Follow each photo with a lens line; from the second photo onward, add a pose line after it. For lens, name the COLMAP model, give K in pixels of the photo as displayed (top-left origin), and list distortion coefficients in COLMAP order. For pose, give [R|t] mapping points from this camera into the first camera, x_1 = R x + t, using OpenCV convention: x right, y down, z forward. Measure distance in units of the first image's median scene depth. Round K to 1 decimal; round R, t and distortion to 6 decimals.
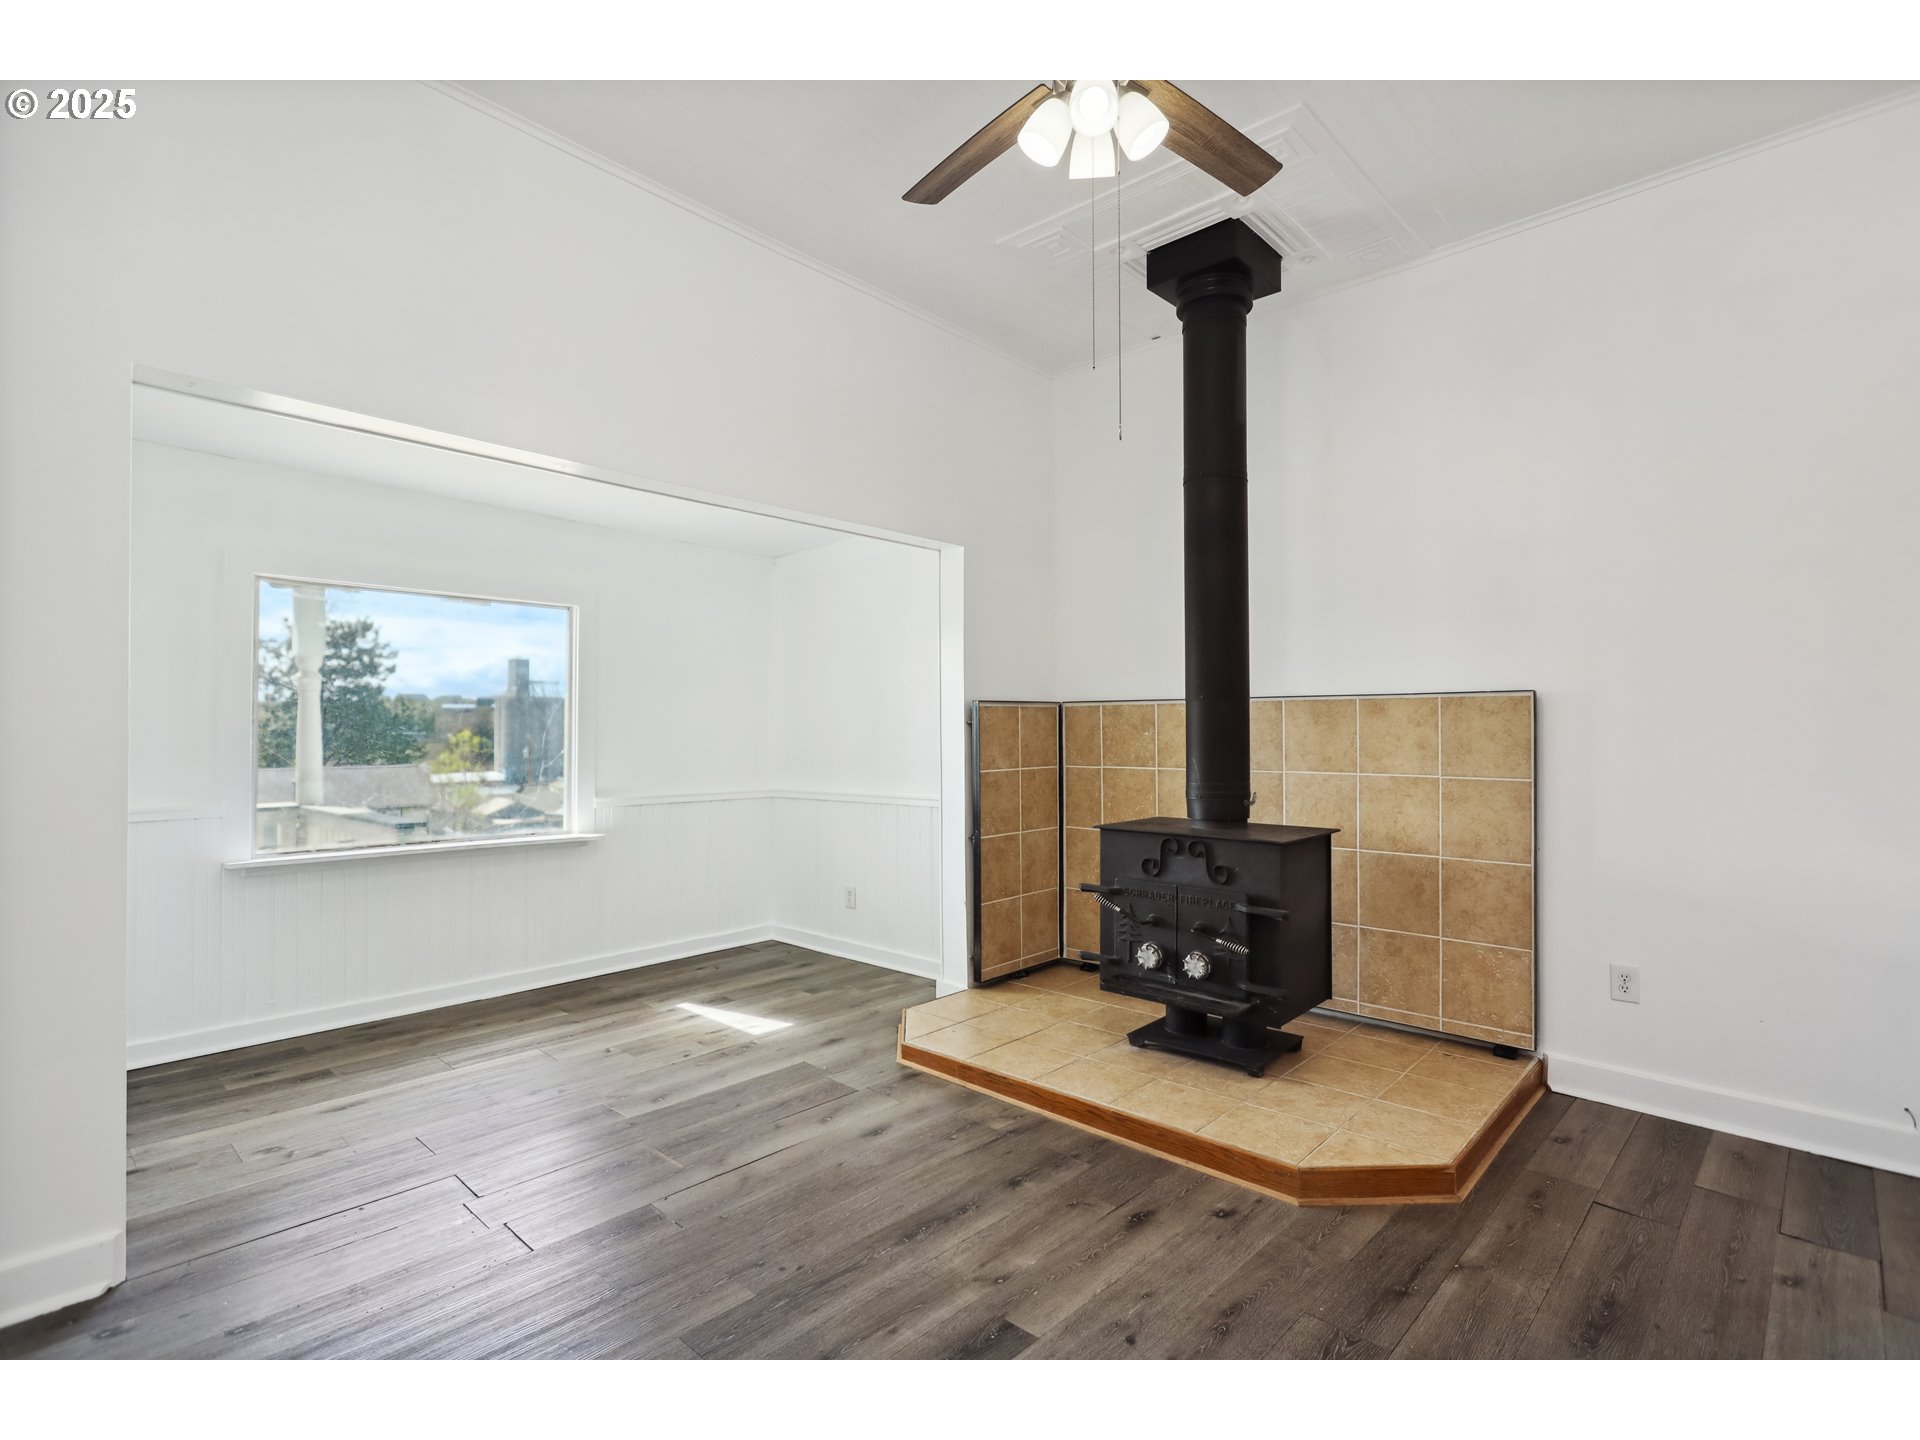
lens RADIAL K [[926.7, 0, 955.3], [0, 926.7, 719.2], [0, 0, 1]] dist [-0.000449, 0.002640]
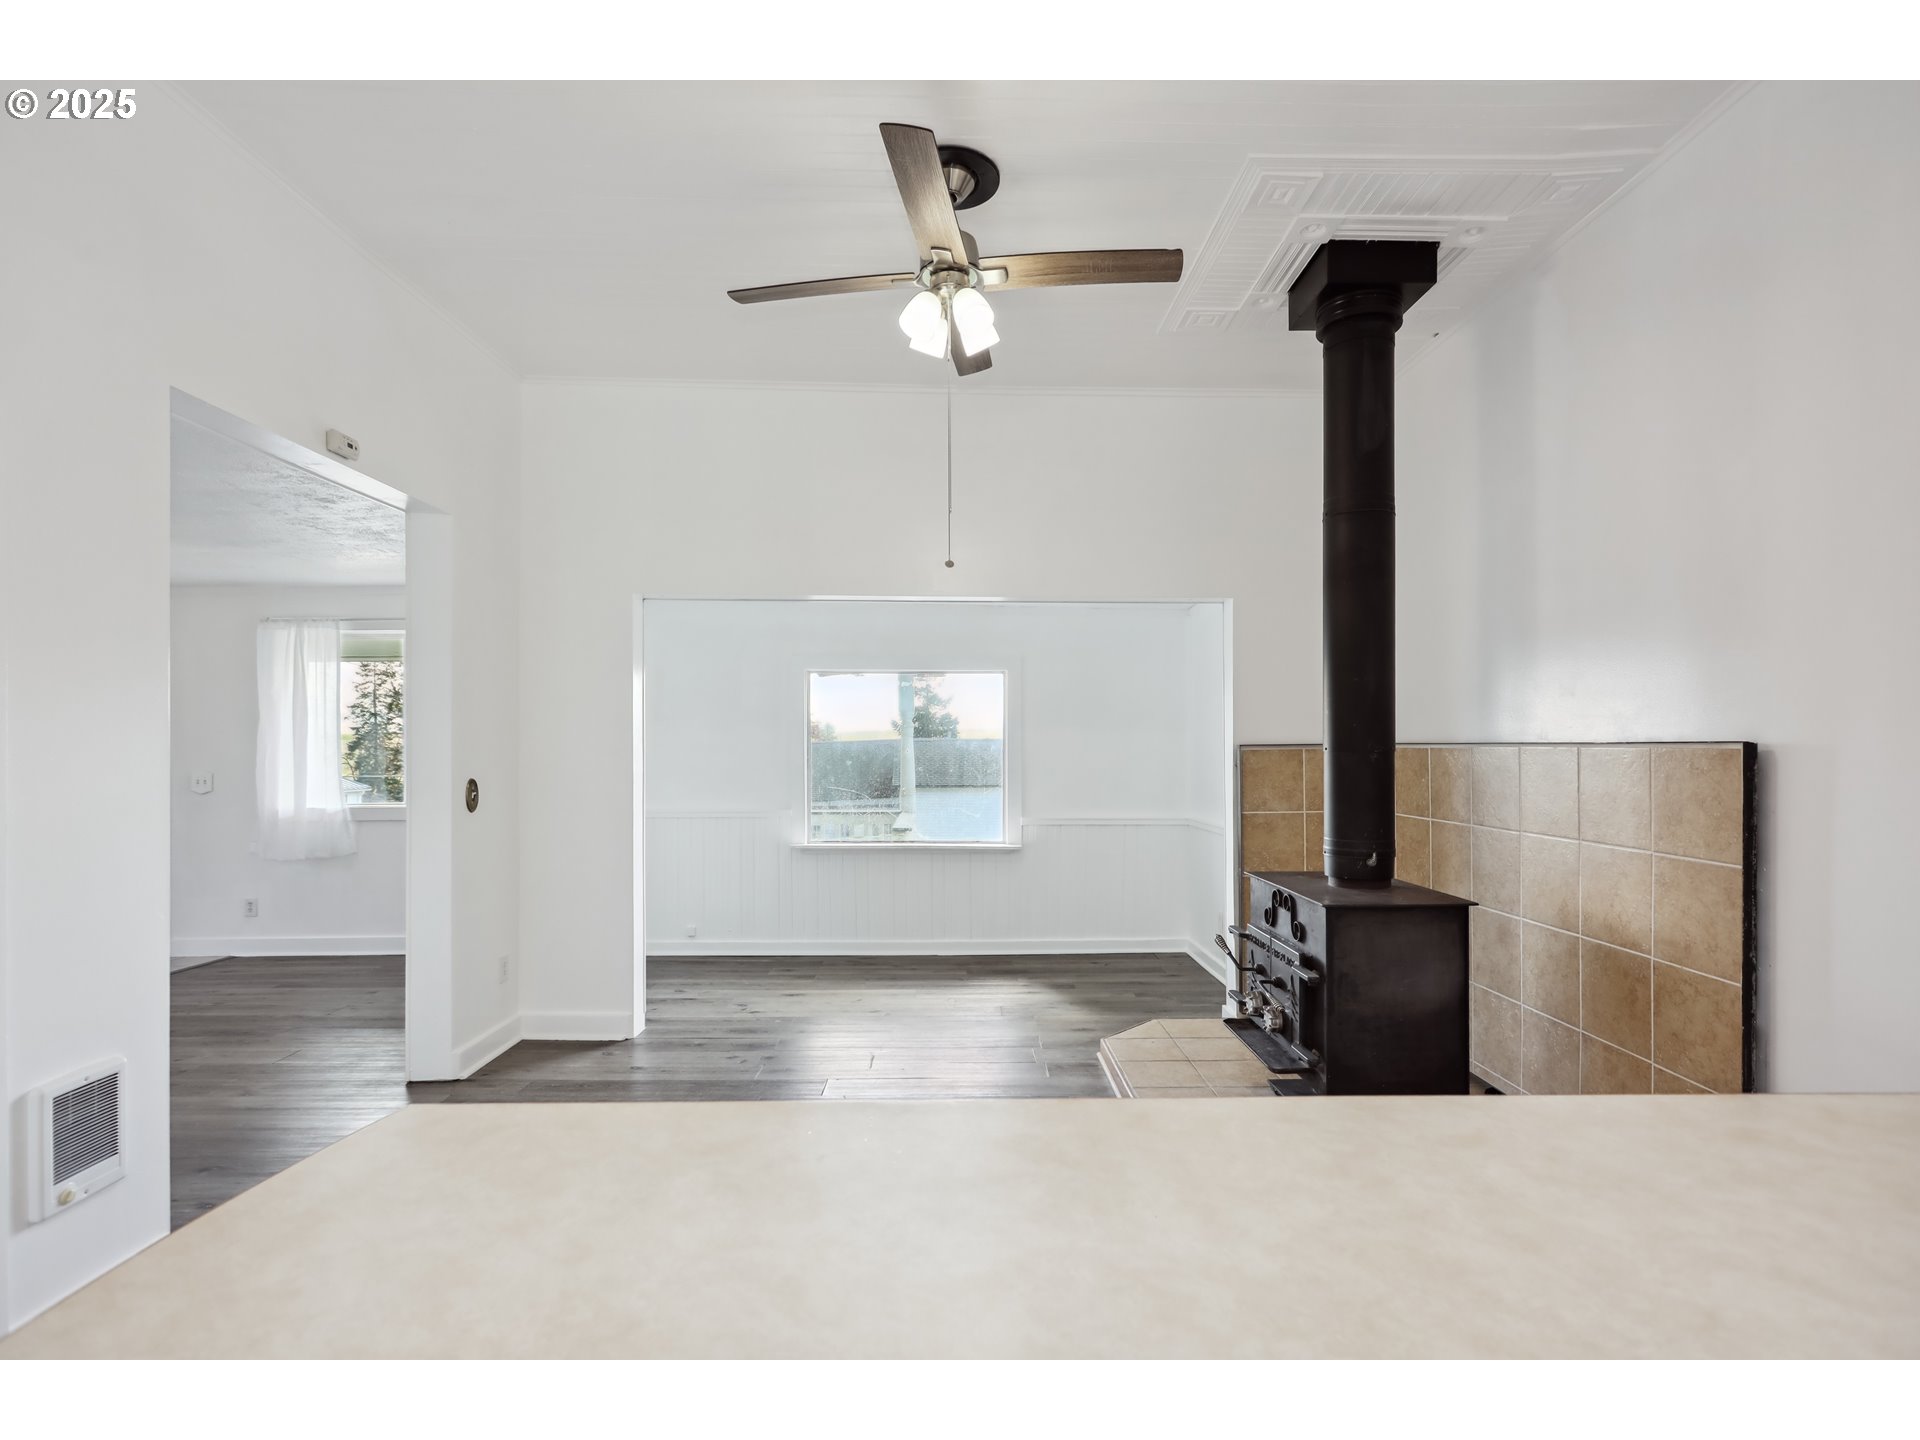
lens RADIAL K [[926.7, 0, 968.7], [0, 926.7, 751.5], [0, 0, 1]] dist [-0.000449, 0.002640]
pose [[0.693585, 0.004538, -0.720361, 0.669117], [0.010144, 0.999819, 0.016066, -0.038265], [0.720303, -0.018450, 0.693414, 0.067592]]
